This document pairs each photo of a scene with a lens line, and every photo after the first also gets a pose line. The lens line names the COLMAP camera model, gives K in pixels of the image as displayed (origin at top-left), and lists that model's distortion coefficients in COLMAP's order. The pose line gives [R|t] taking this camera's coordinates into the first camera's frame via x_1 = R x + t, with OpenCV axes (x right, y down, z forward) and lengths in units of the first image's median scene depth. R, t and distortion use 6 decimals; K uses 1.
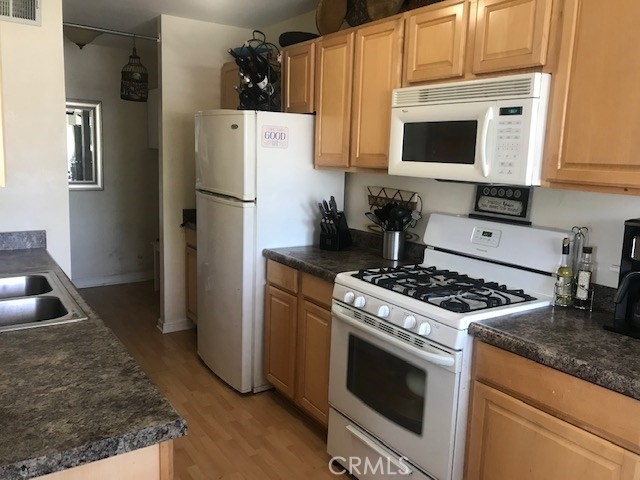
lens RADIAL K [[526.1, 0, 321.0], [0, 526.1, 239.4], [0, 0, 1]] dist [0.026053, -0.019419]
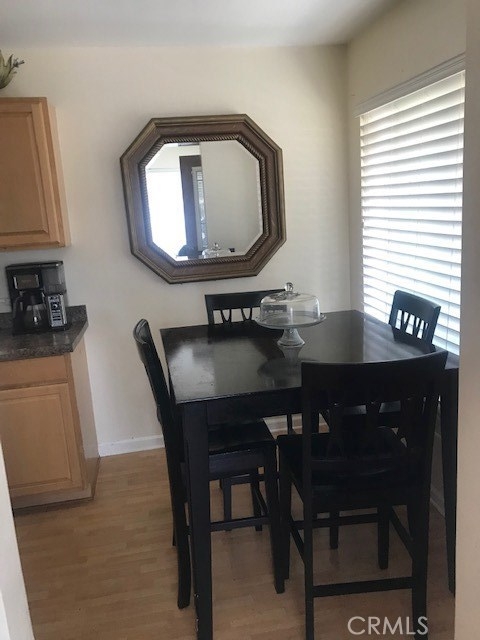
lens RADIAL K [[526.1, 0, 239.9], [0, 526.1, 320.5], [0, 0, 1]] dist [0.026053, -0.019419]
pose [[0.413400, -0.258469, 0.873095, -0.626185], [0.226385, 0.957933, 0.176394, -0.003639], [-0.881958, 0.124734, 0.454523, -0.378807]]
